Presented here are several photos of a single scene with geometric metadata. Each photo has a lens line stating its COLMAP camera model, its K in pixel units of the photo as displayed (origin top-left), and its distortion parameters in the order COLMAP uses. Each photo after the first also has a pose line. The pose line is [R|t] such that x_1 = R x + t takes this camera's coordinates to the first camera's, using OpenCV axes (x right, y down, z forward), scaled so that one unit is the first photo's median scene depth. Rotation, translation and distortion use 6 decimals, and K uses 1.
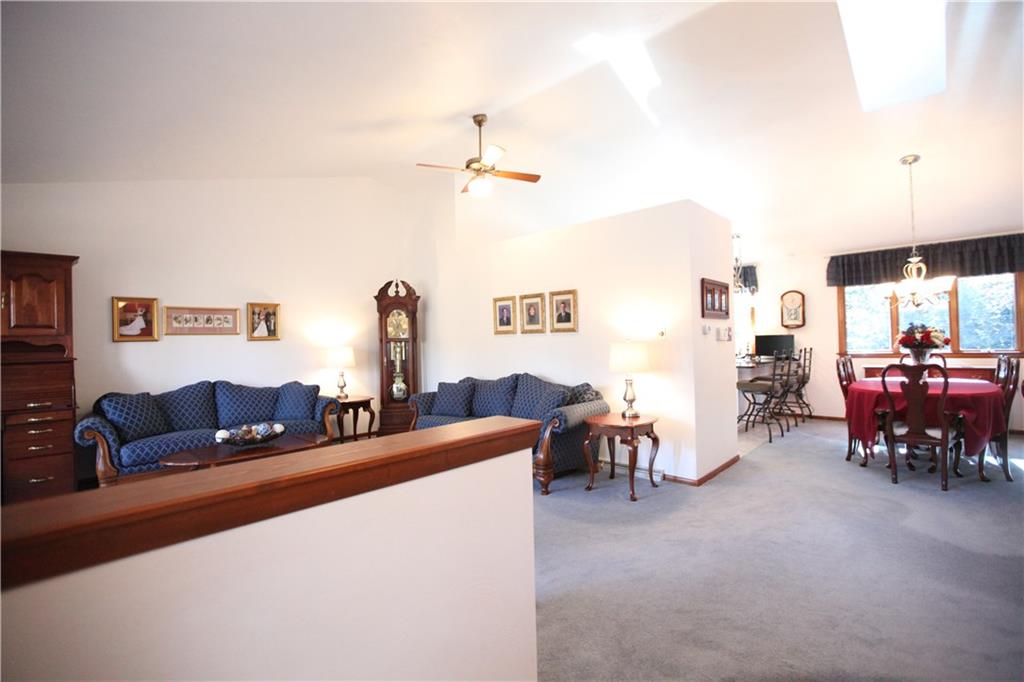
lens RADIAL K [[463.8, 0, 505.5], [0, 463.8, 336.5], [0, 0, 1]] dist [-0.052323, 0.015801]
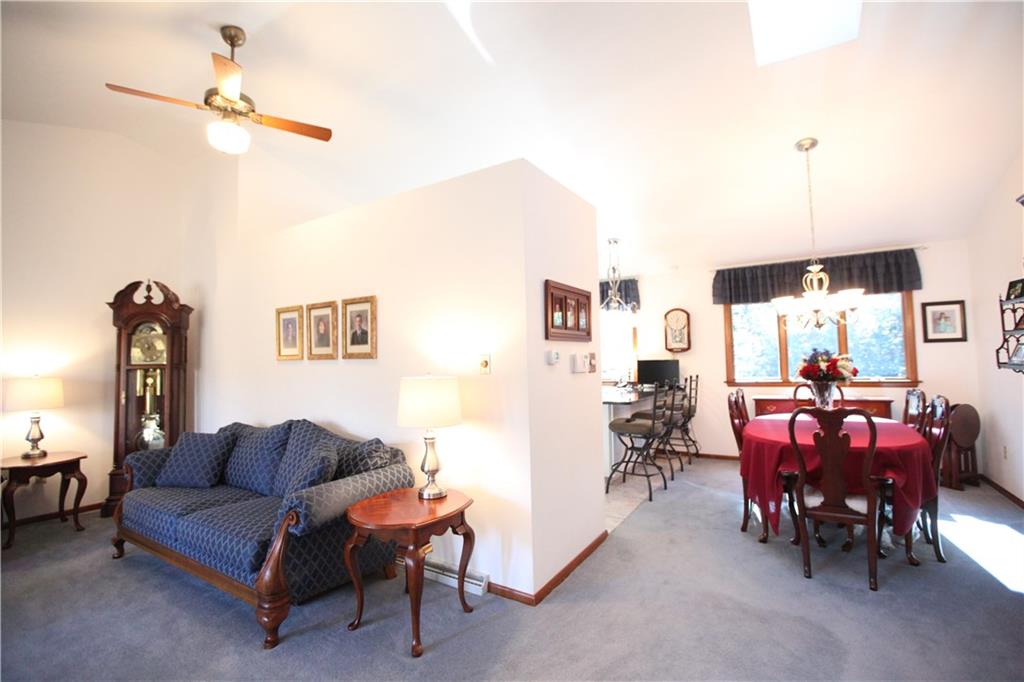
lens RADIAL K [[463.8, 0, 504.9], [0, 463.8, 337.4], [0, 0, 1]] dist [-0.052323, 0.015801]
pose [[0.980613, 0.011288, 0.195627, 0.207140], [-0.003352, 0.999160, -0.040848, -0.014217], [-0.195924, 0.039400, 0.979827, 0.308720]]
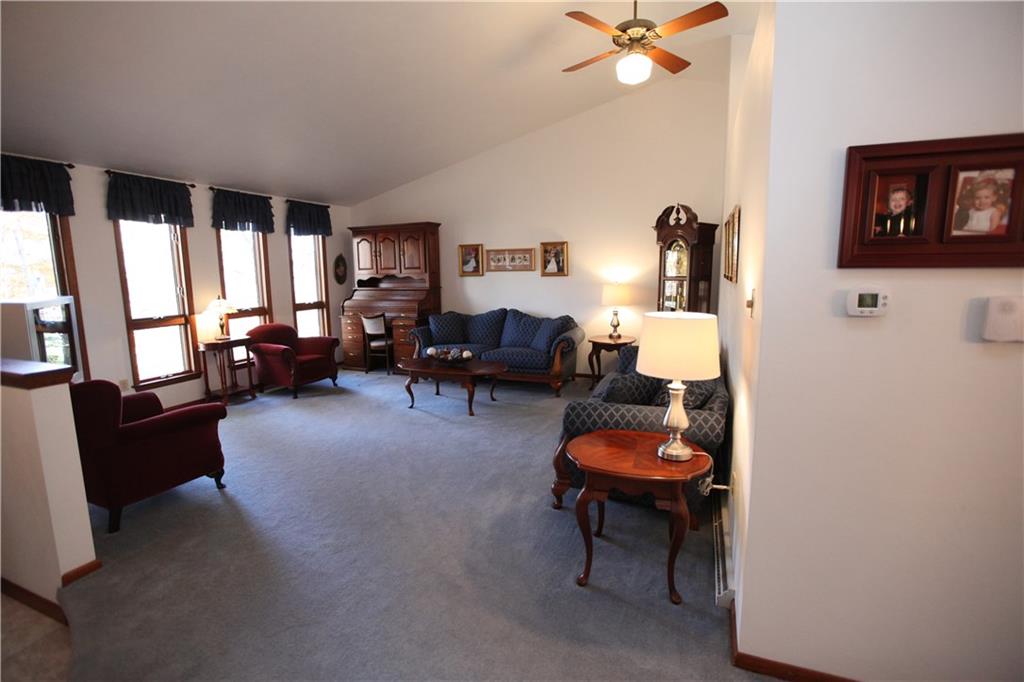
lens RADIAL K [[463.8, 0, 519.5], [0, 463.8, 339.8], [0, 0, 1]] dist [-0.052323, 0.015801]
pose [[0.378003, 0.159898, -0.911892, 0.567405], [0.014116, 0.983862, 0.178369, -0.047369], [0.925697, -0.080297, 0.369646, 0.560383]]
